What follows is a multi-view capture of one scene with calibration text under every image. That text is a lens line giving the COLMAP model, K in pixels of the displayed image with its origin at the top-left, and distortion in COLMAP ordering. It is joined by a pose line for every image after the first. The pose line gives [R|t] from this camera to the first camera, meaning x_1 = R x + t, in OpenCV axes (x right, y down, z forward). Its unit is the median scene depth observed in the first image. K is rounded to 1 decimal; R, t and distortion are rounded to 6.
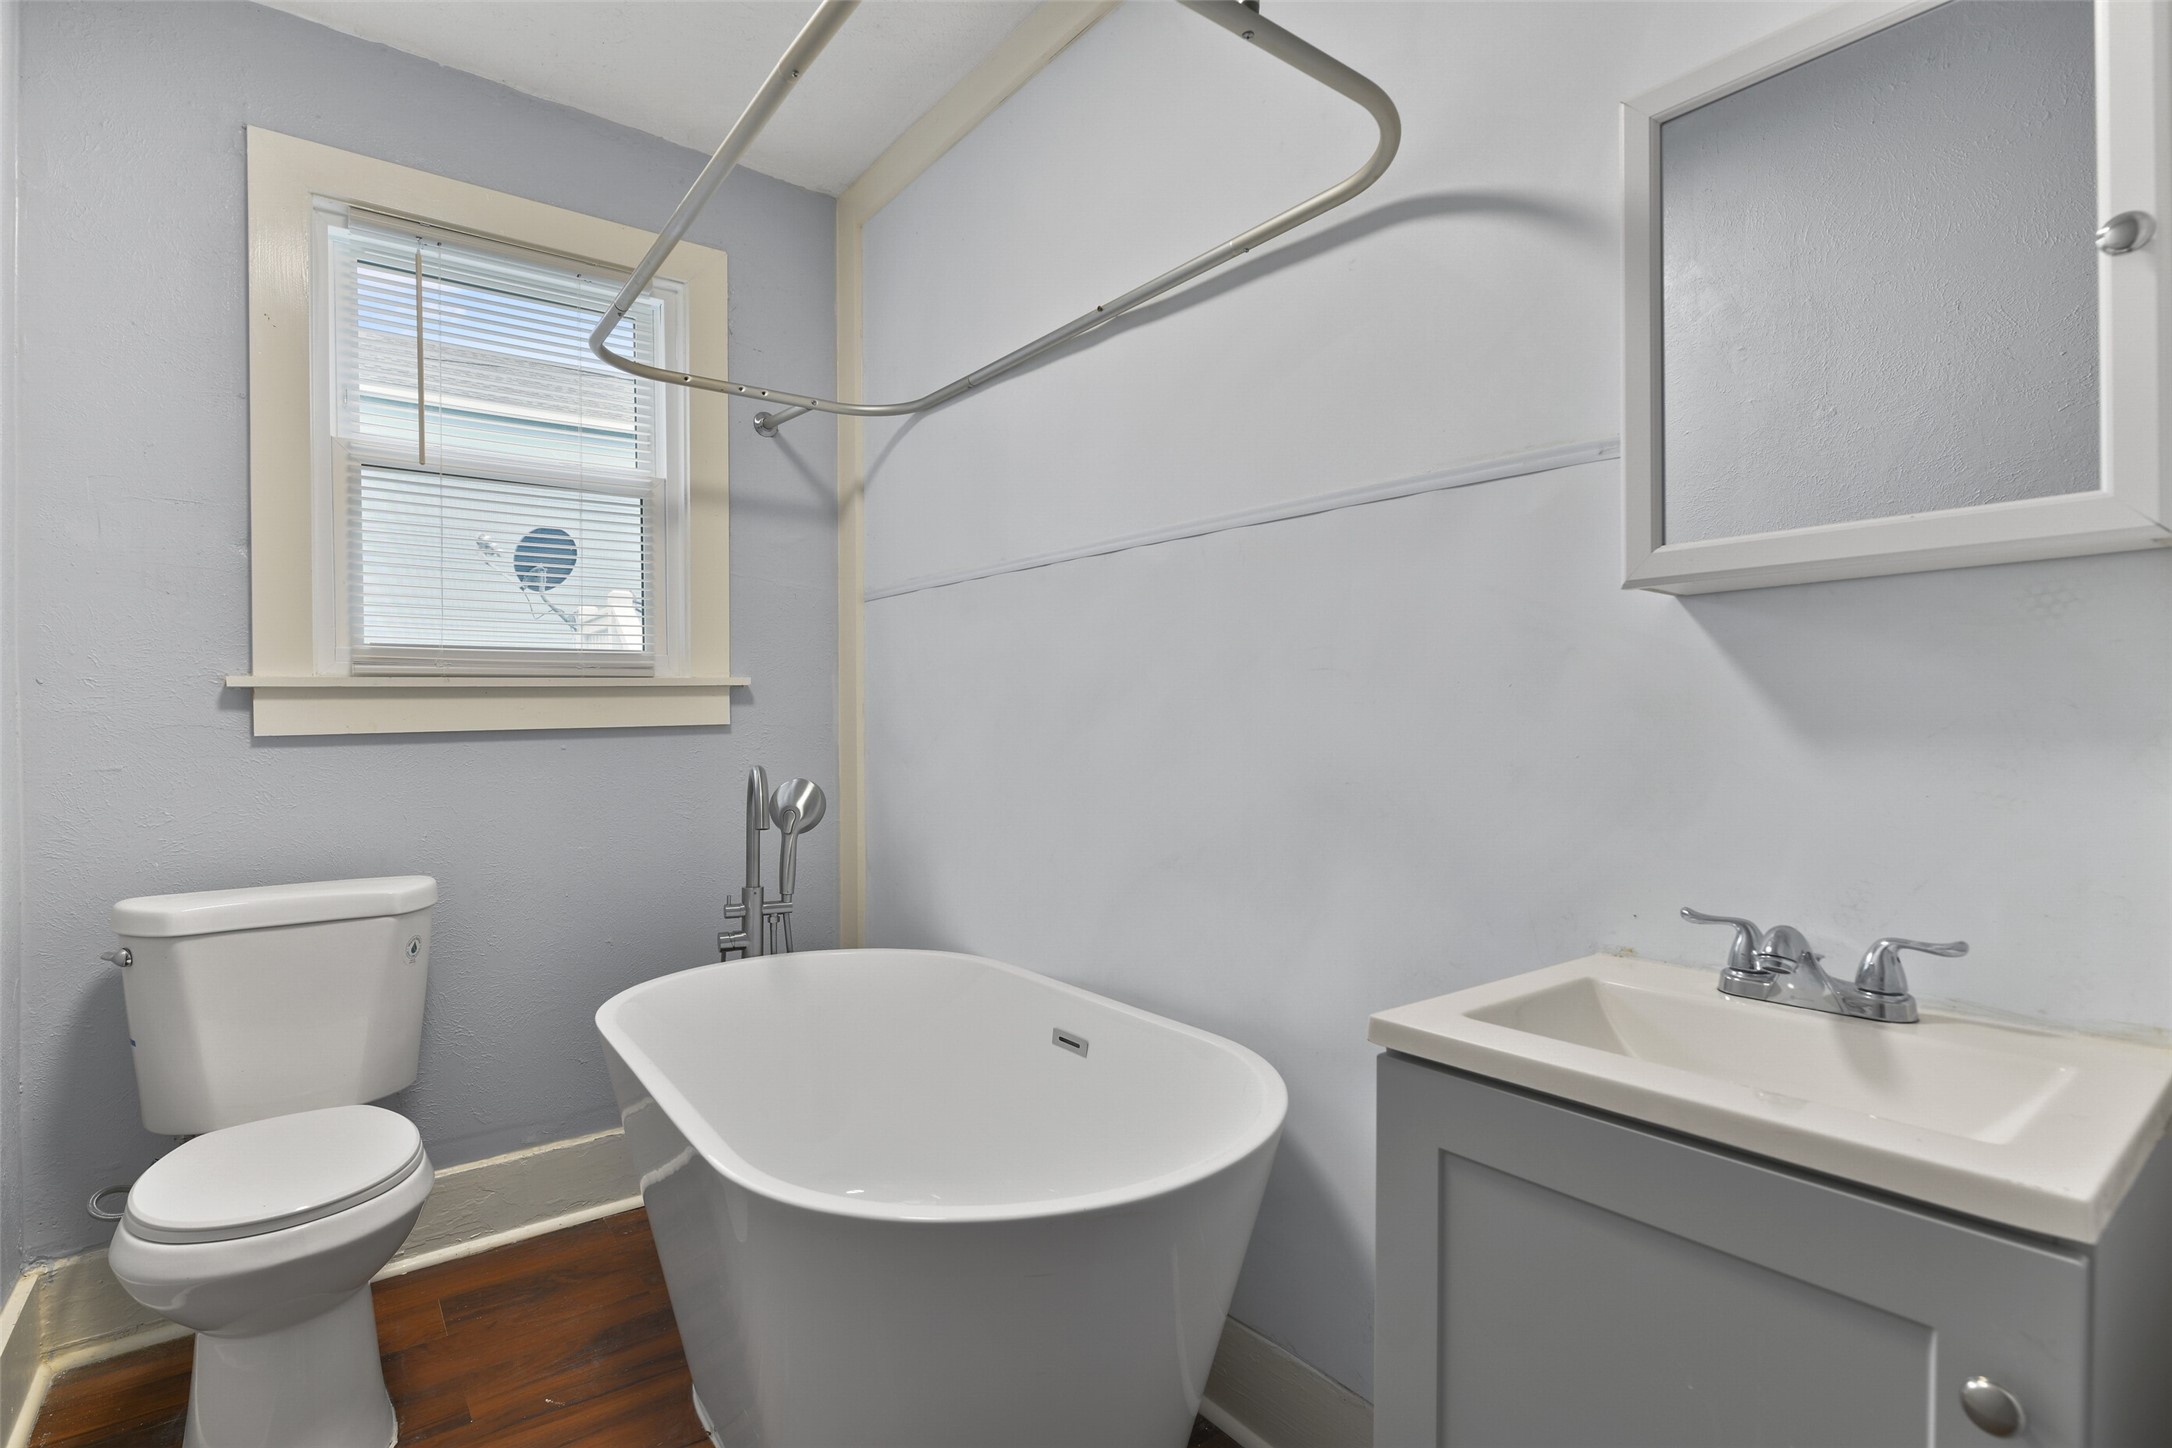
lens RADIAL K [[1035.5, 0, 1080.6], [0, 1035.5, 722.0], [0, 0, 1]] dist [0.007835, -0.003940]
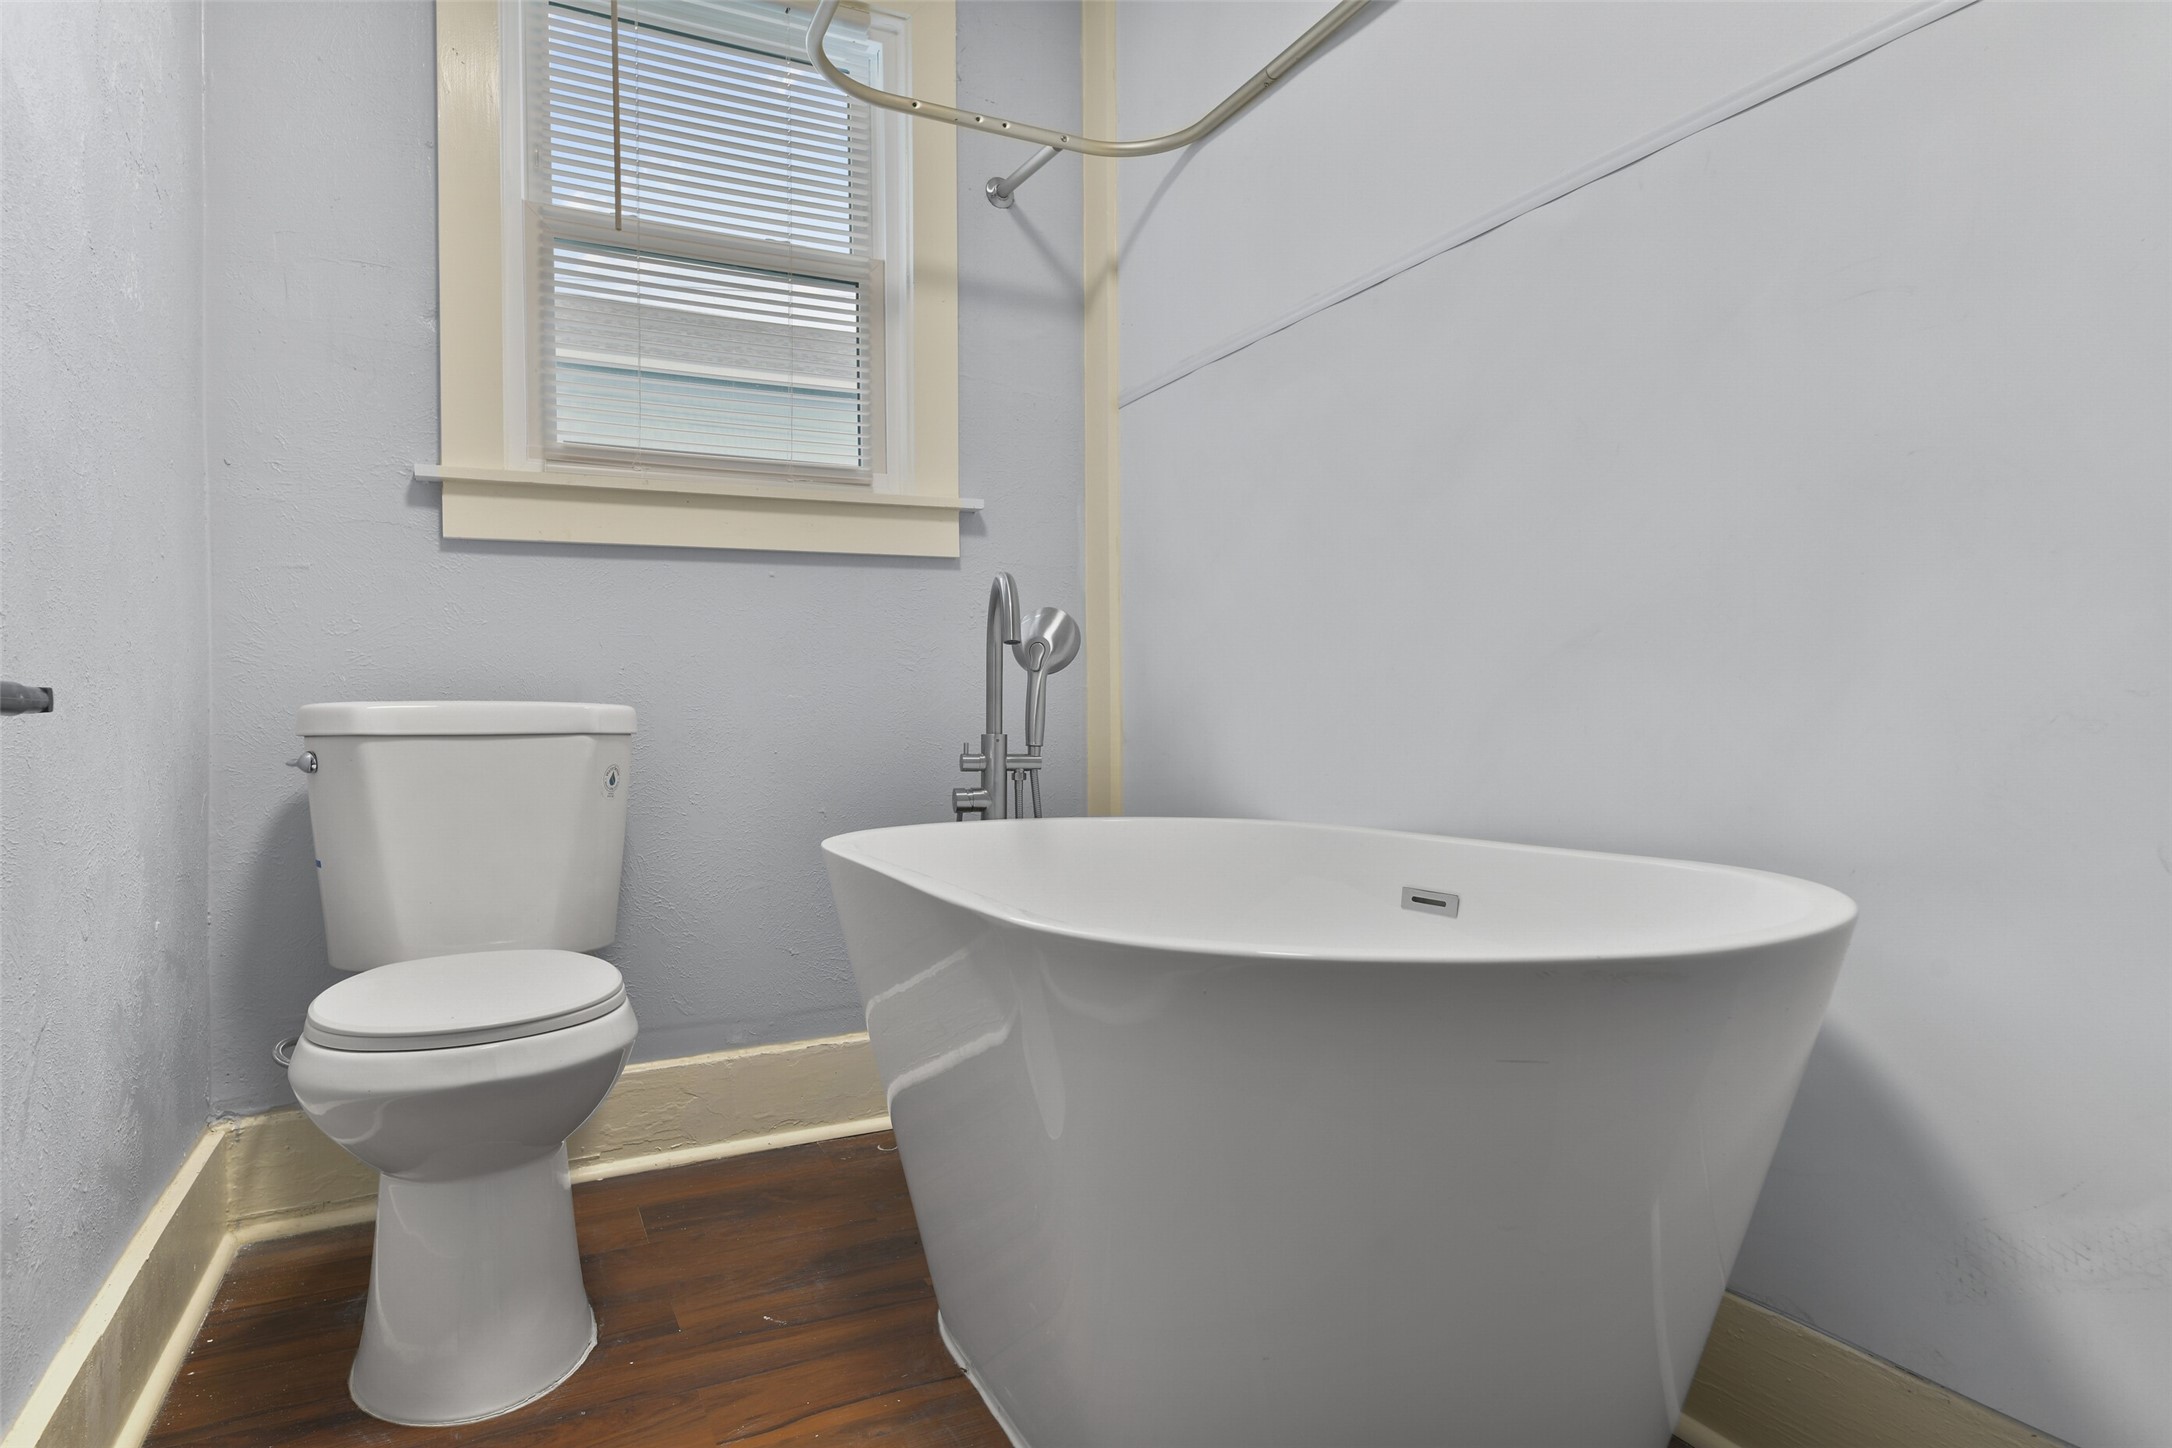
lens RADIAL K [[1187.8, 0, 1086.0], [0, 1187.8, 724.0], [0, 0, 1]] dist [0.005758, -0.000747]
pose [[0.983731, -0.001764, -0.179641, -0.089622], [0.001327, 0.999996, -0.002551, 0.170205], [0.179645, 0.002271, 0.983729, 0.119755]]
